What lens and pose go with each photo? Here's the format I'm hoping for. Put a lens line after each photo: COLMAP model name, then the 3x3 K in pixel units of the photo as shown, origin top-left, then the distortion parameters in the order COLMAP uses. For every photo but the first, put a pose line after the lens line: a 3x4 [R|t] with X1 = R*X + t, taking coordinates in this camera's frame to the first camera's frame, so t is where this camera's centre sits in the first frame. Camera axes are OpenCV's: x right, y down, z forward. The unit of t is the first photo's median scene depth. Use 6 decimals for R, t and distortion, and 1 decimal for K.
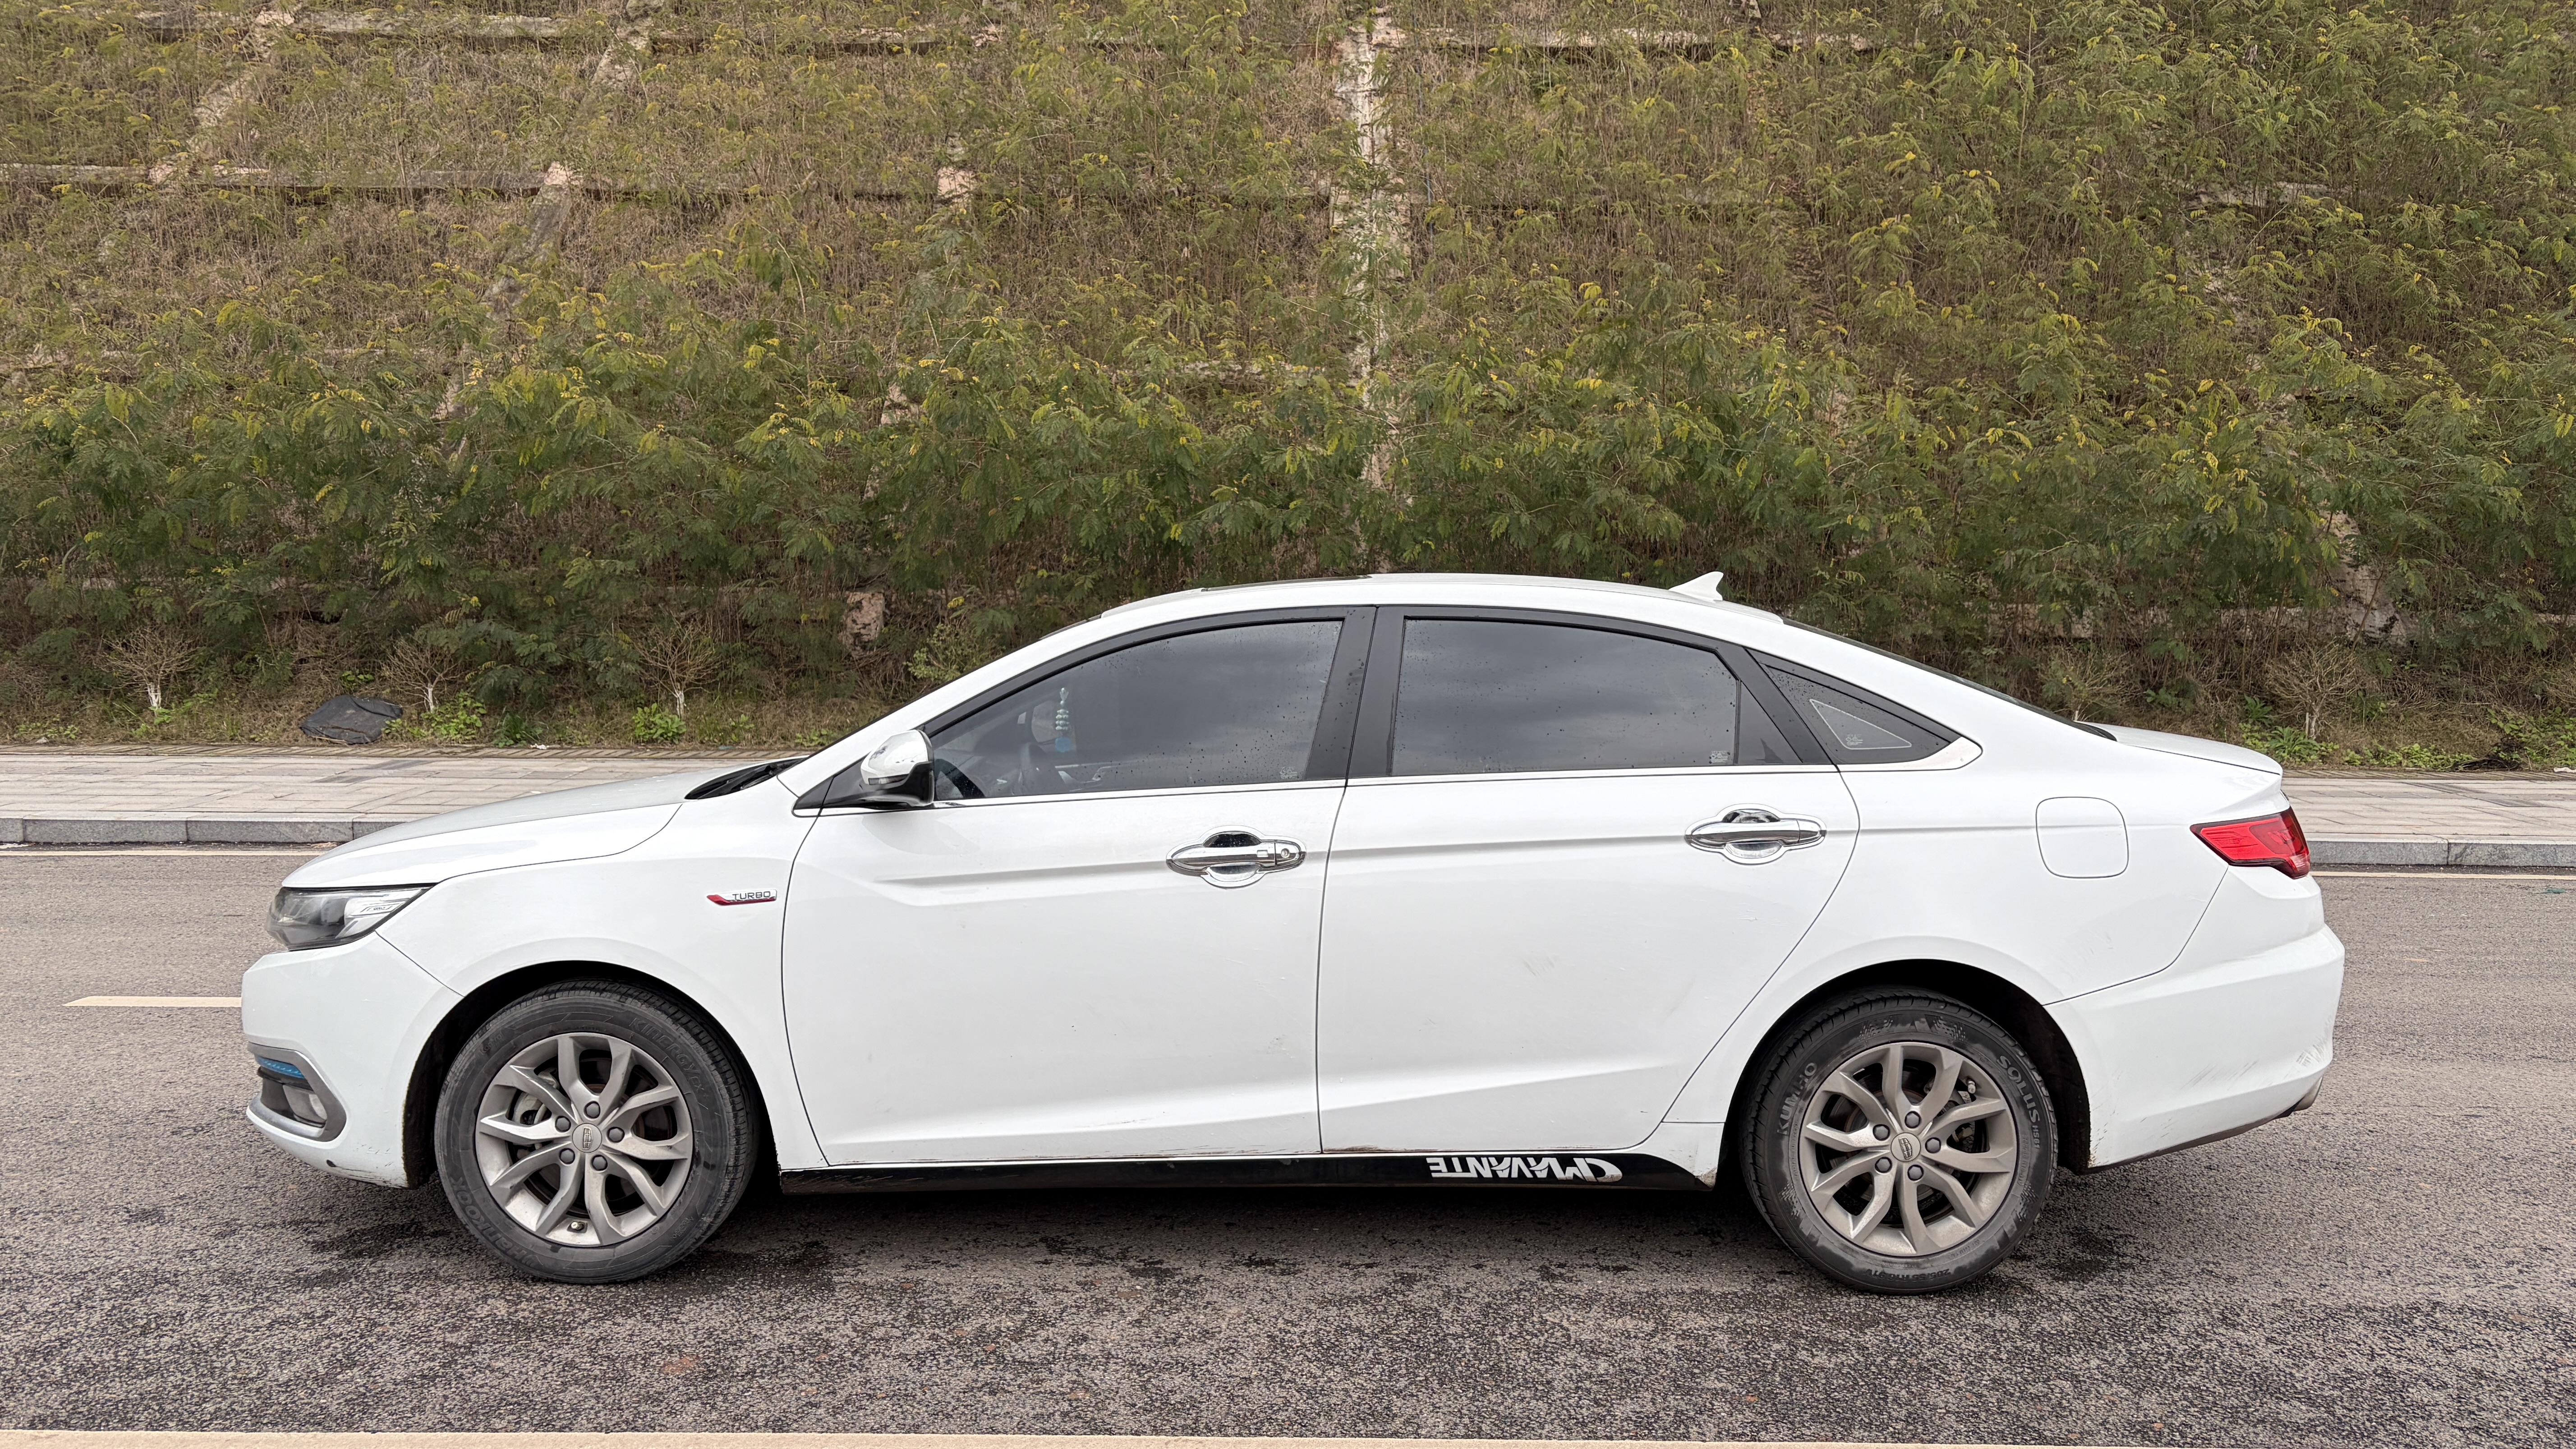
lens RADIAL K [[1942.2, 0, 1296.7], [0, 1942.2, 733.4], [0, 0, 1]] dist [0.036686, -0.033833]
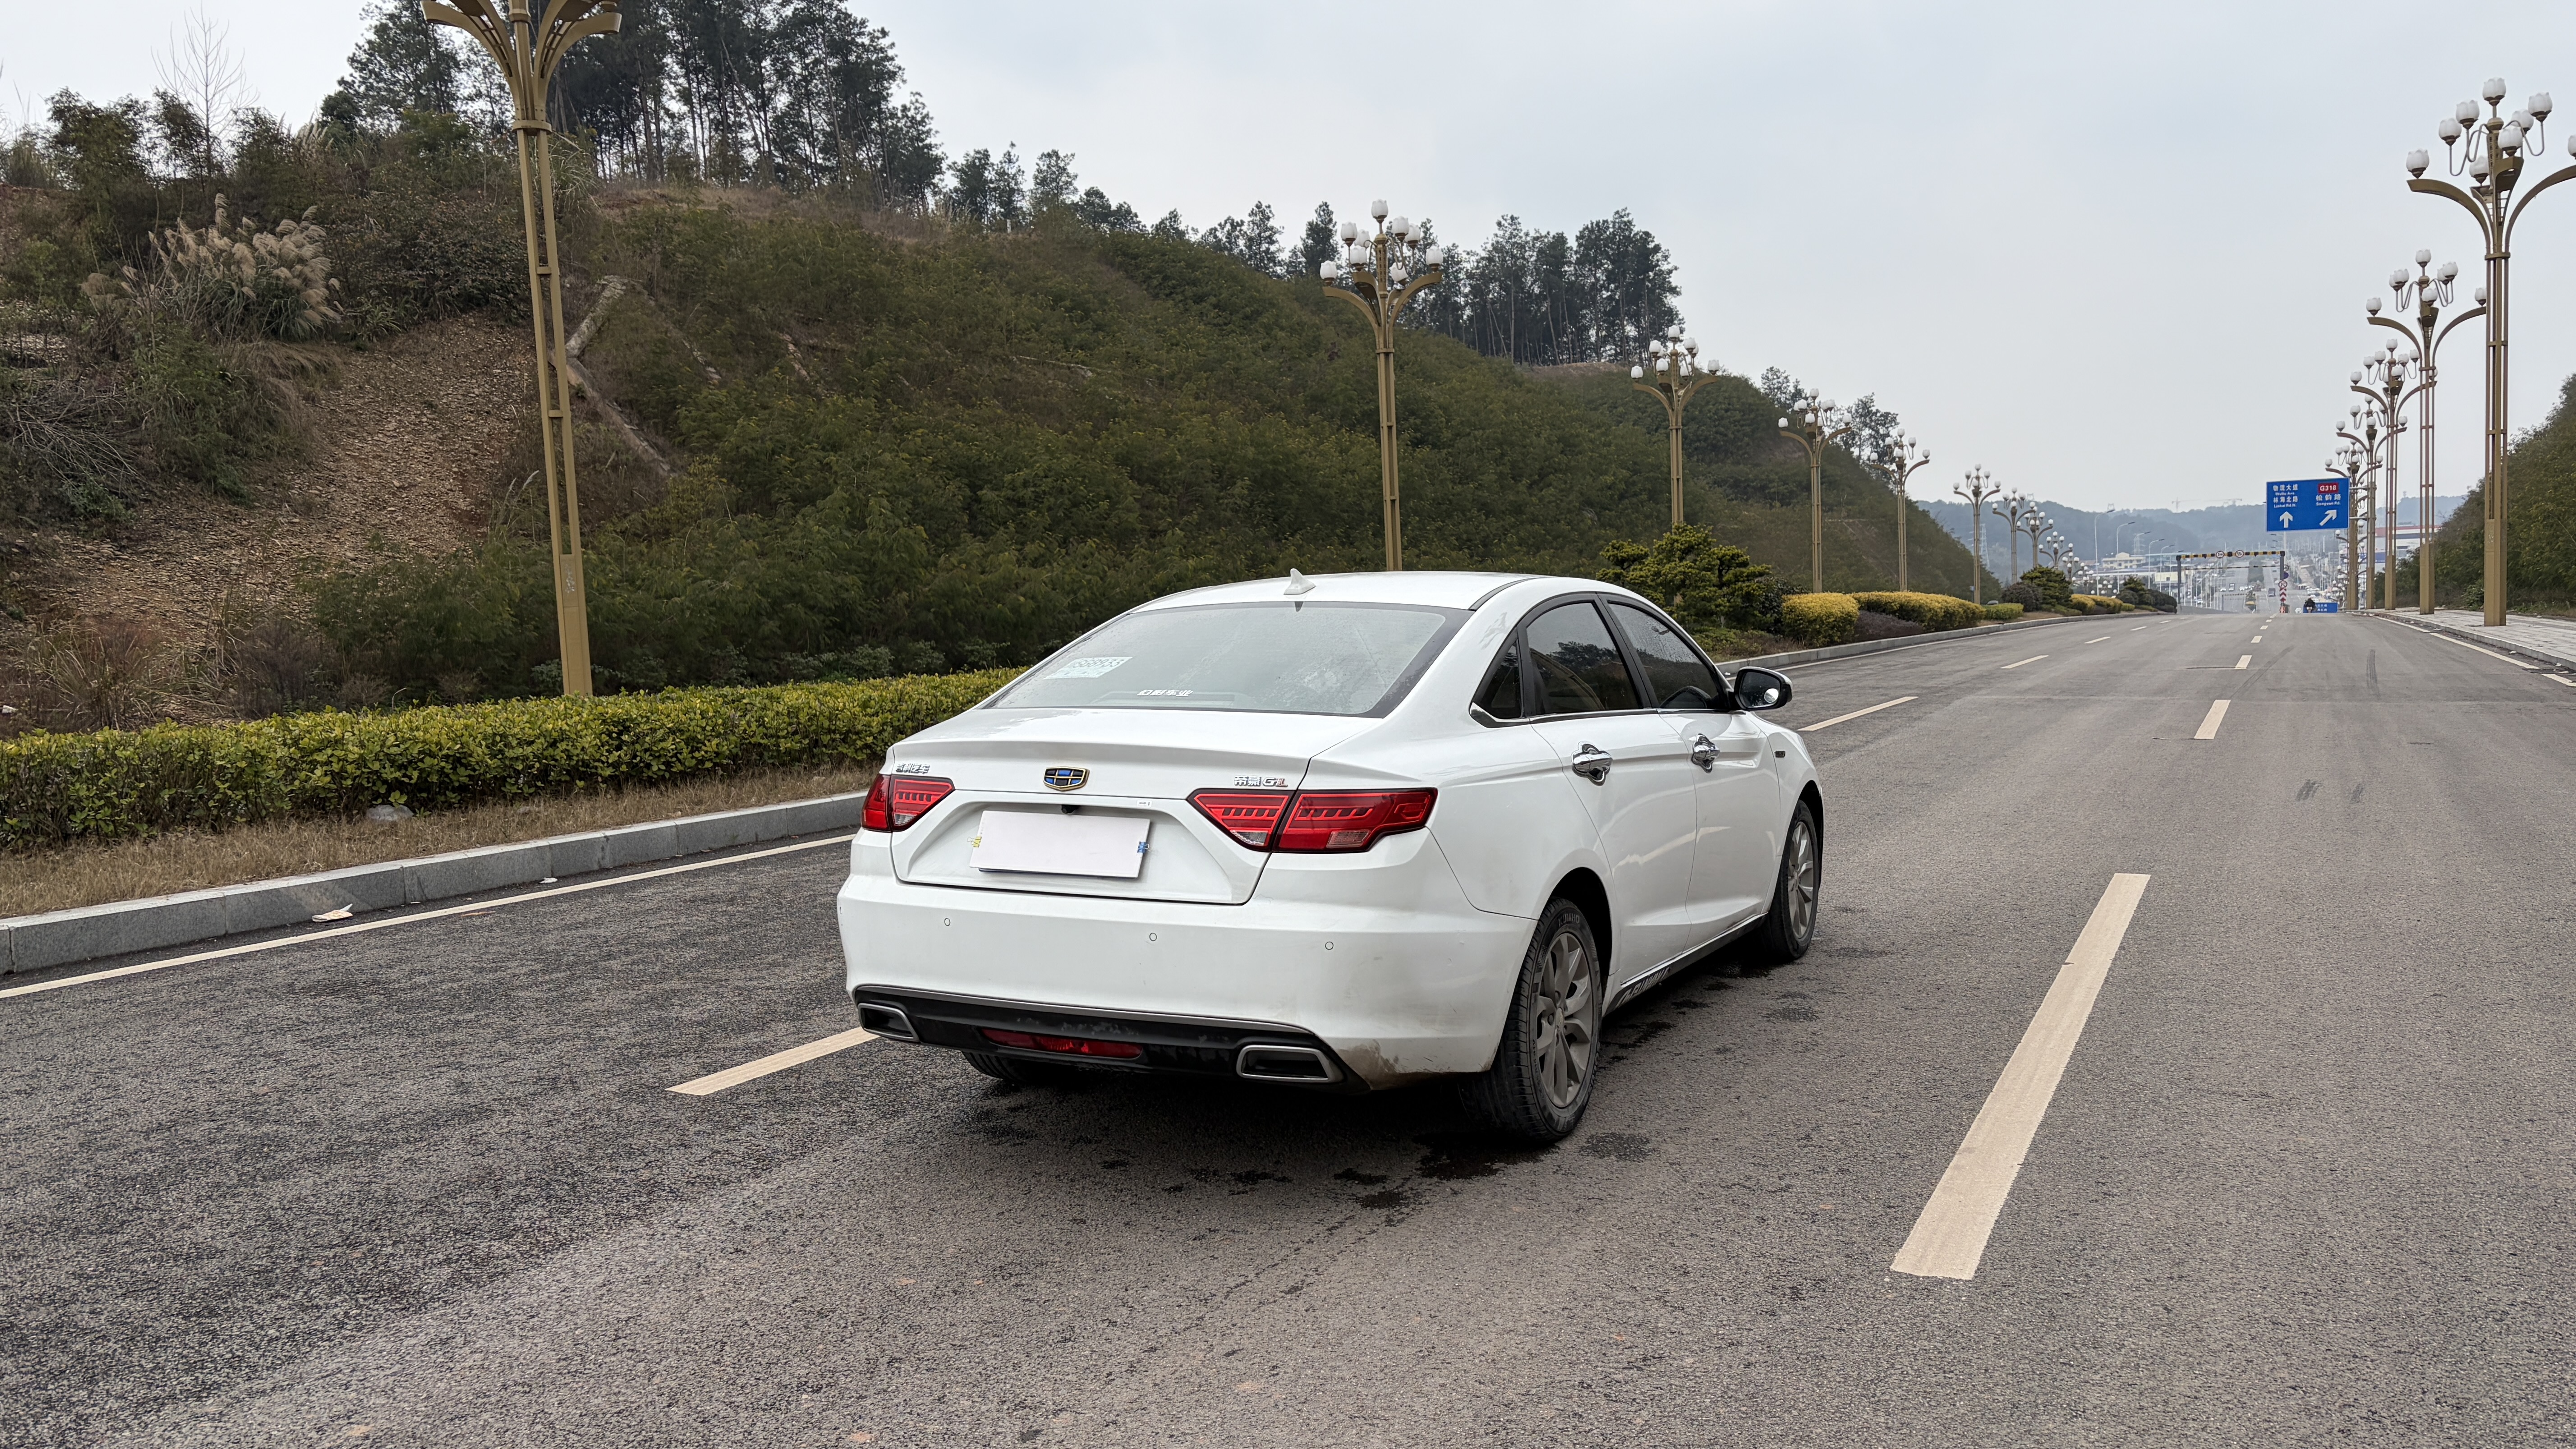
lens RADIAL K [[1942.2, 0, 1284.1], [0, 1942.2, 773.3], [0, 0, 1]] dist [0.036686, -0.033833]
pose [[-0.458839, 0.079647, -0.884942, 1.478295], [-0.047179, 0.992385, 0.113779, -0.108634], [0.887266, 0.093957, -0.451587, 1.809558]]
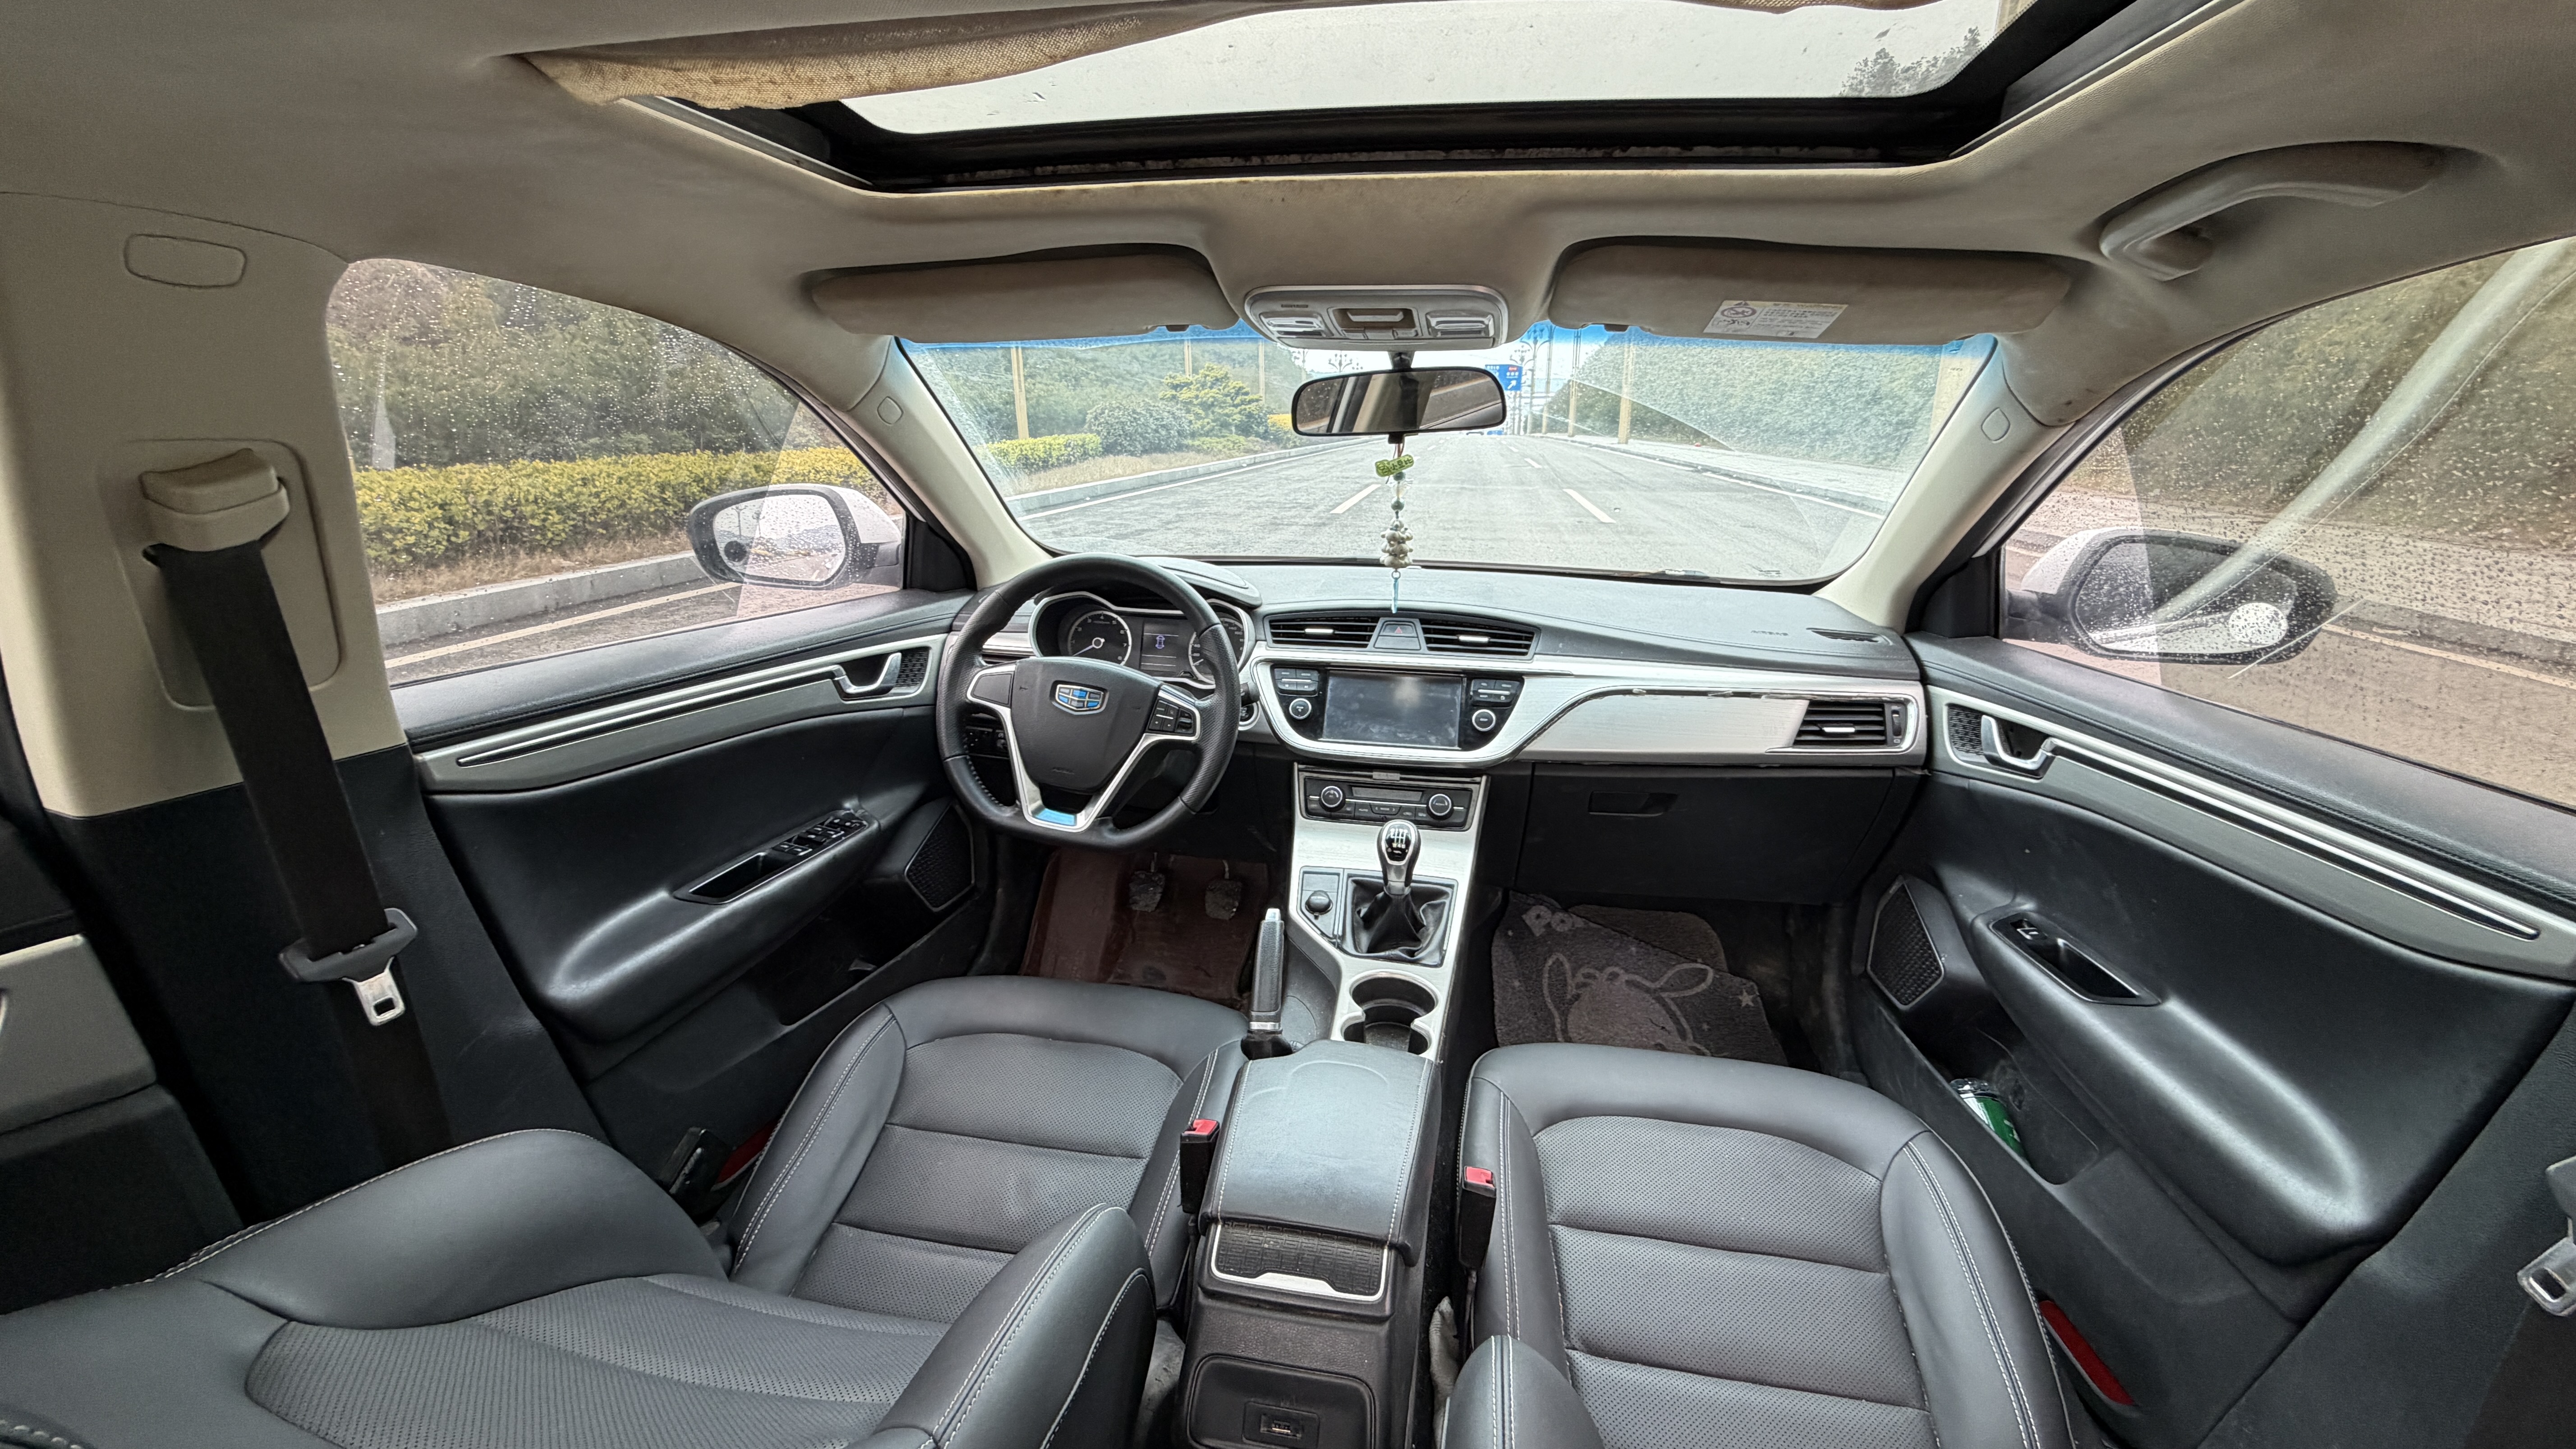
lens RADIAL K [[1019.1, 0, 1282.9], [0, 1019.1, 720.8], [0, 0, 1]] dist [-0.003273, 0.000315]
pose [[-0.178430, 0.272329, -0.945516, 0.140213], [-0.080013, 0.953738, 0.289797, -0.039787], [0.980694, 0.127362, -0.148385, 1.216349]]
